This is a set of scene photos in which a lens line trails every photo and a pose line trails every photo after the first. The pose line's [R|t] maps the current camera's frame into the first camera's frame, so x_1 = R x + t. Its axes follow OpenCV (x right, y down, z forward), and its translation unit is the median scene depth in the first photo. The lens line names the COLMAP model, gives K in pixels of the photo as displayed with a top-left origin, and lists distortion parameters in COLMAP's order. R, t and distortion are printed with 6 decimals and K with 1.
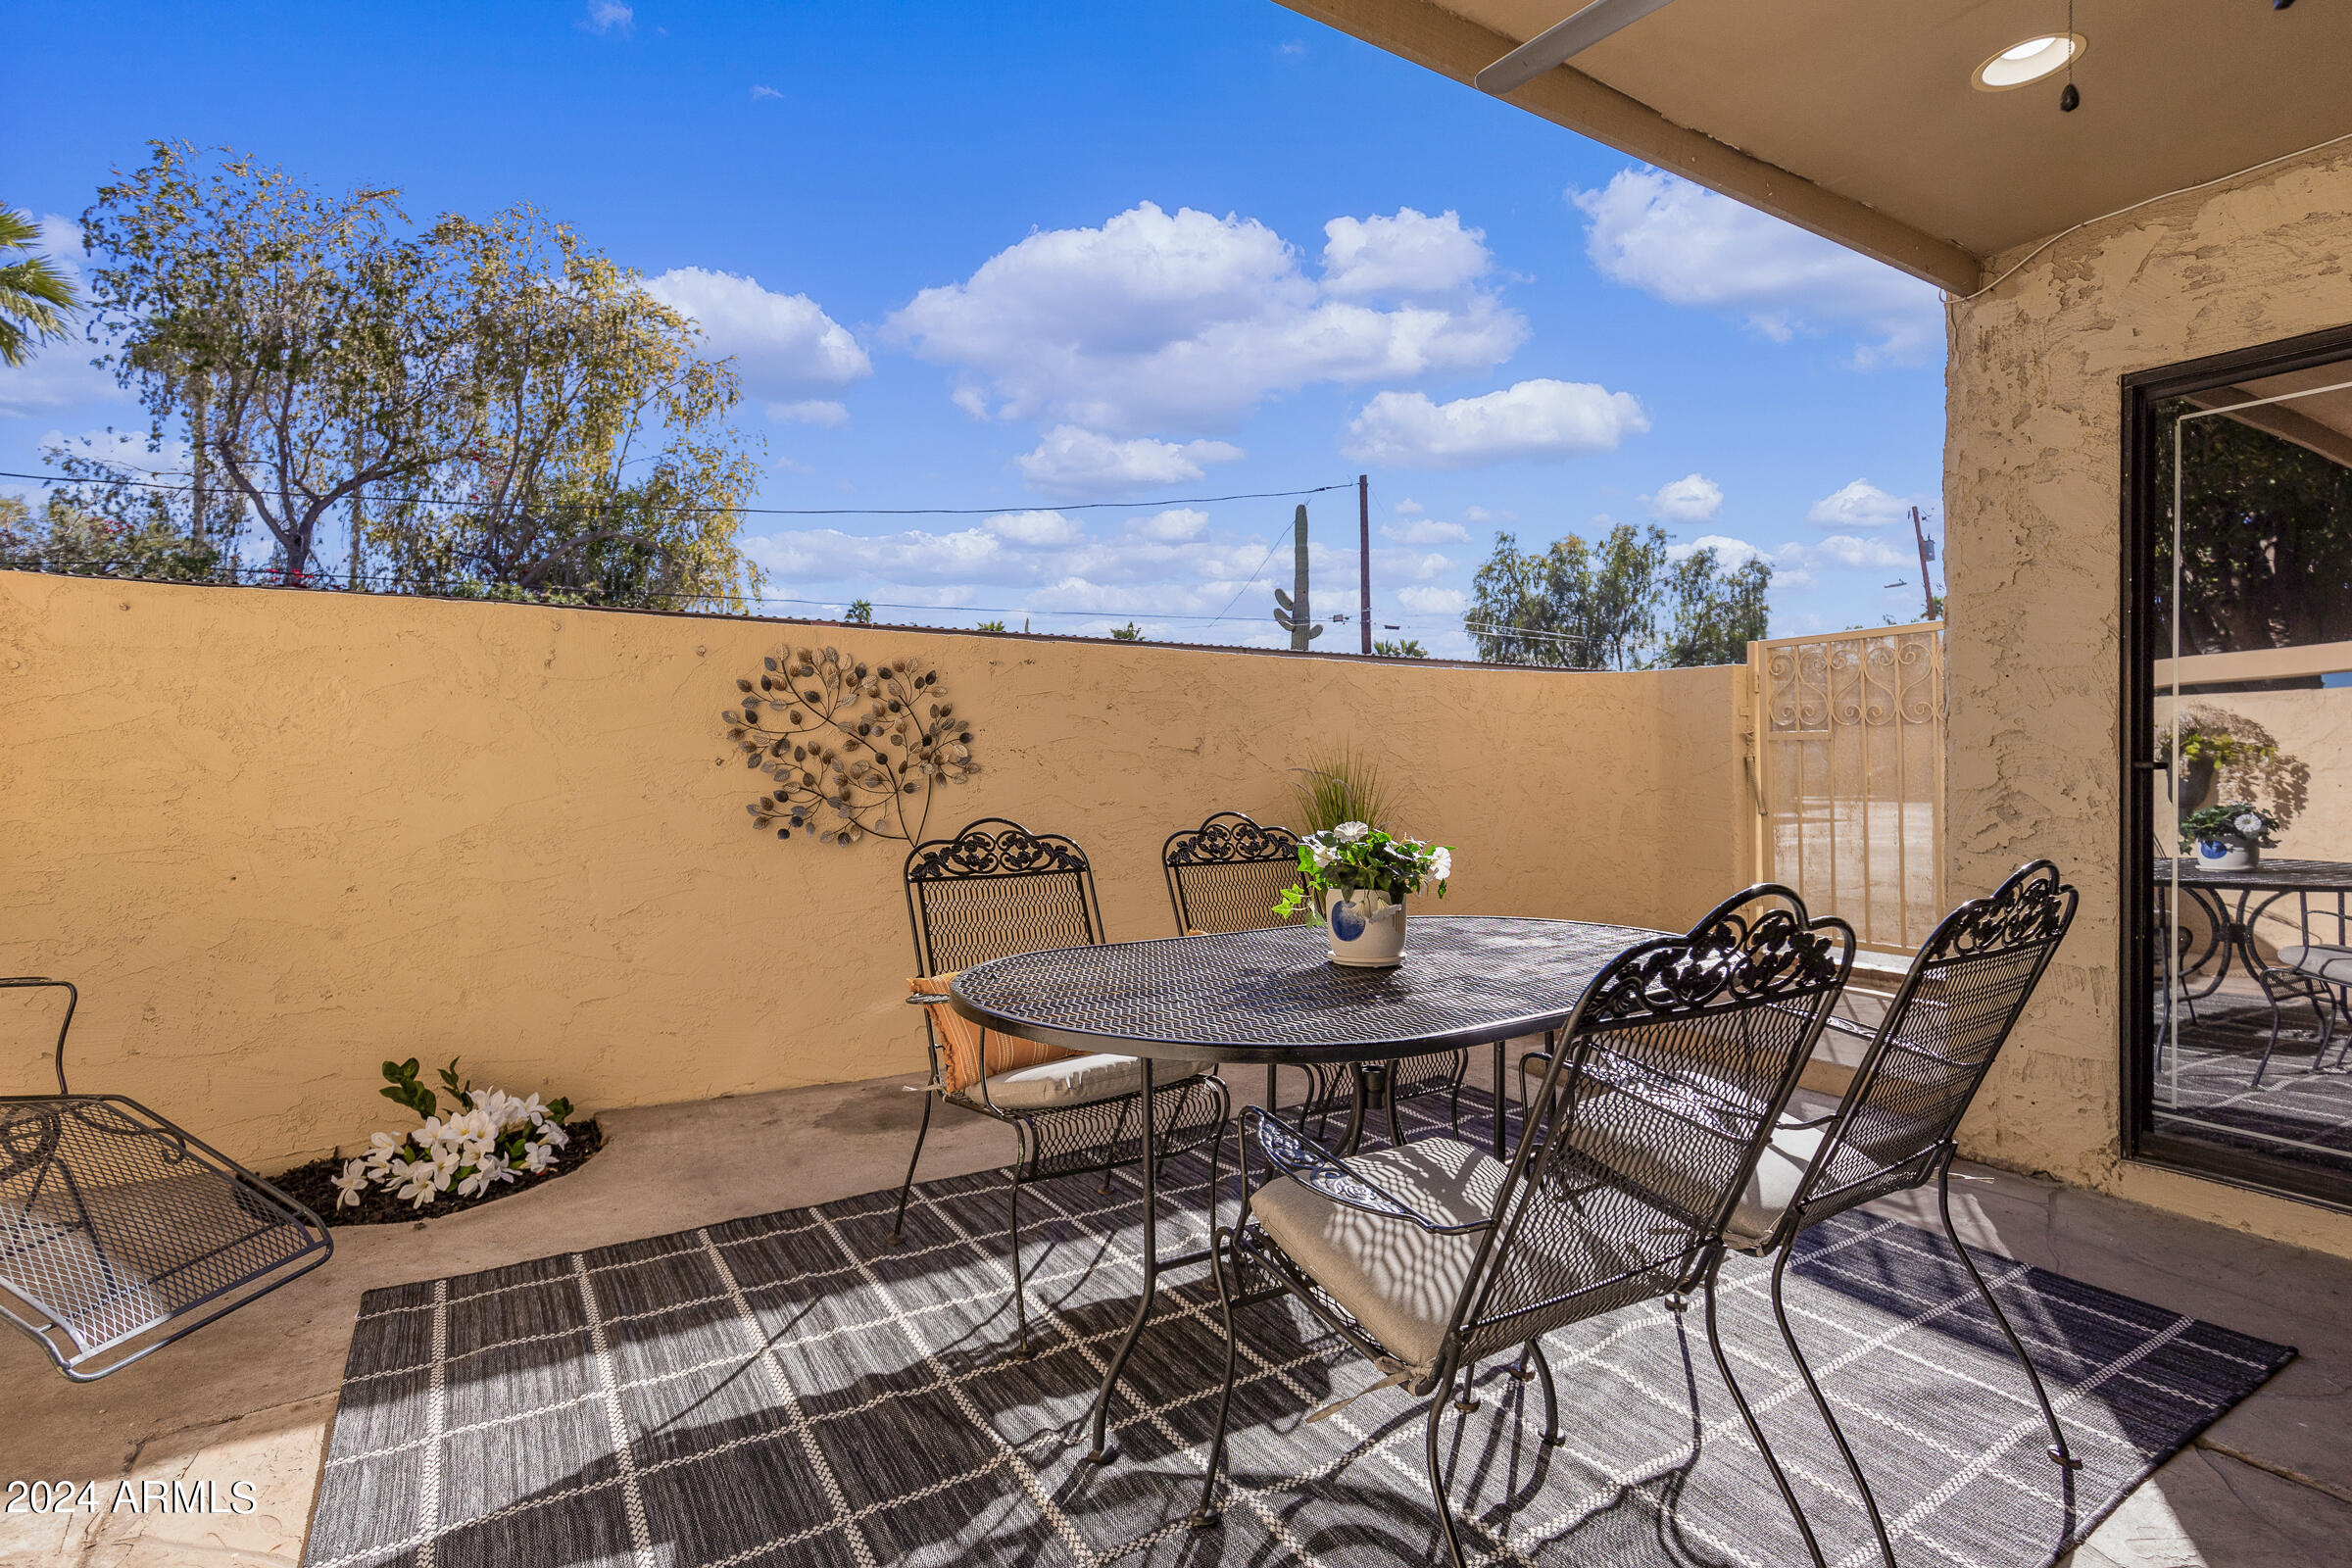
lens RADIAL K [[1135.3, 0, 1160.5], [0, 1135.3, 771.7], [0, 0, 1]] dist [-0.000398, -0.000141]
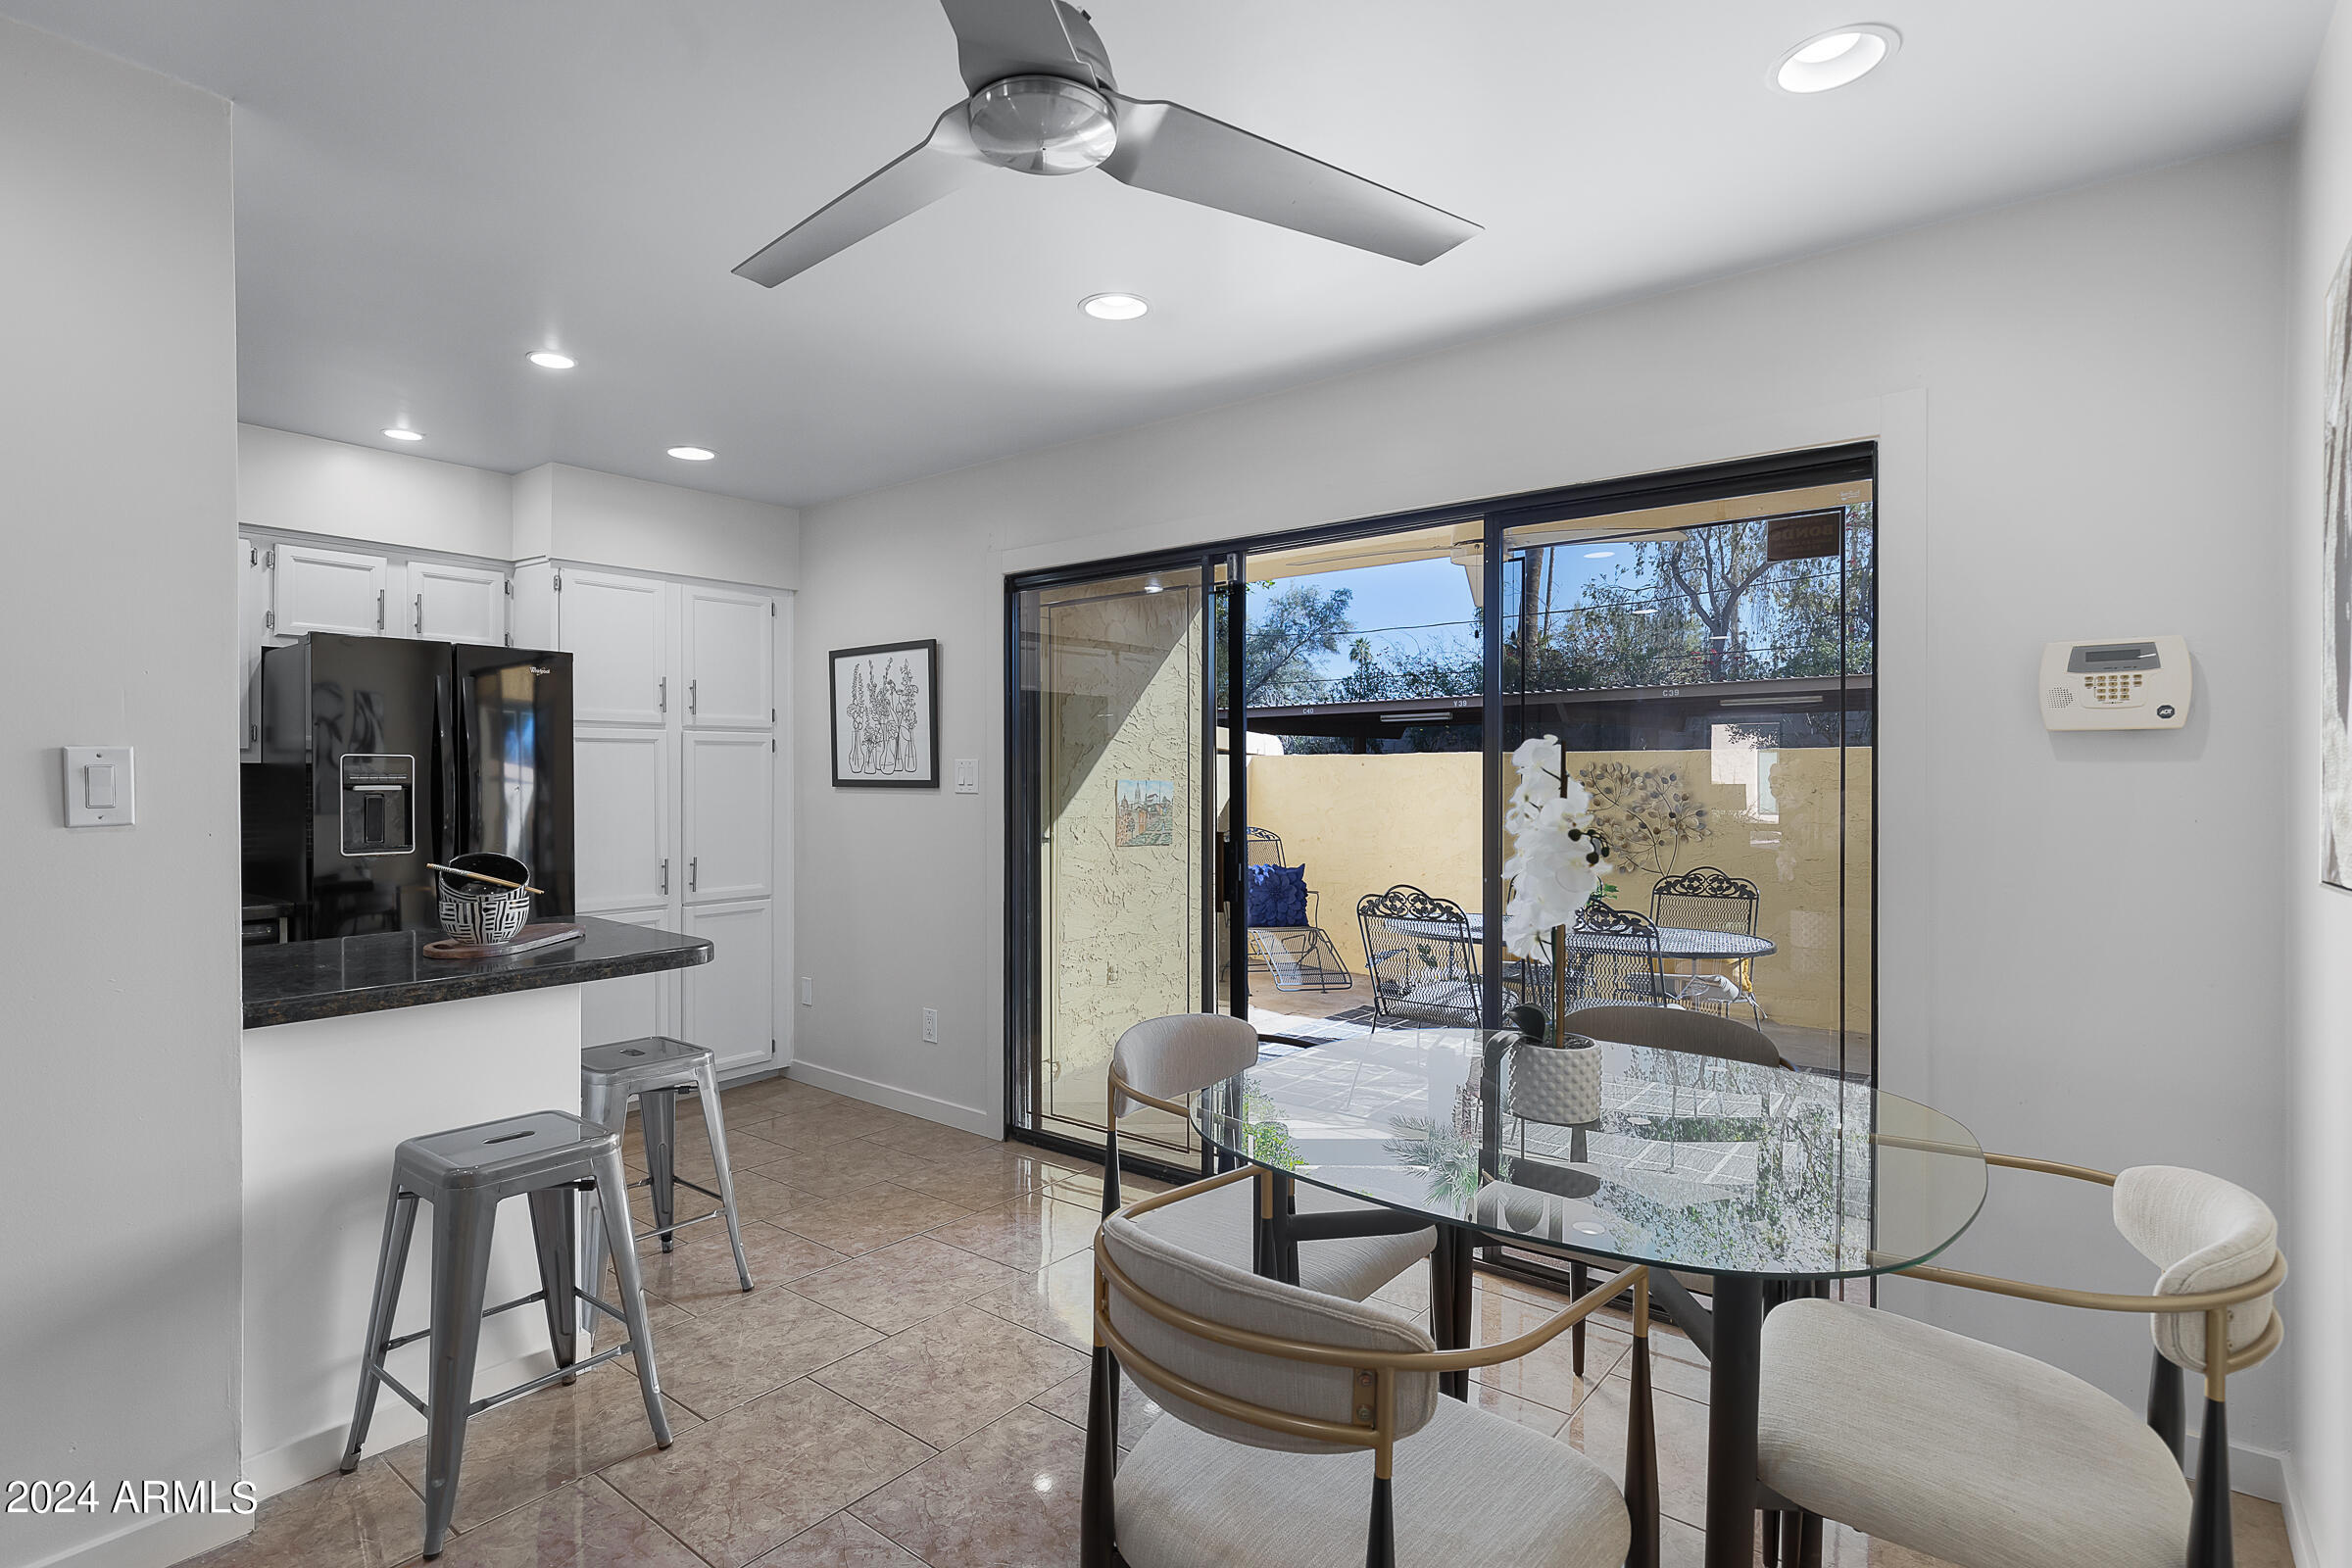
lens RADIAL K [[1143.1, 0, 1179.4], [0, 1143.1, 788.7], [0, 0, 1]] dist [0.002511, 0.000220]
pose [[0.358477, 0.003053, -0.933534, 1.109401], [0.001748, 0.999991, 0.003942, -0.074608], [0.933537, -0.003045, 0.358468, -0.279475]]
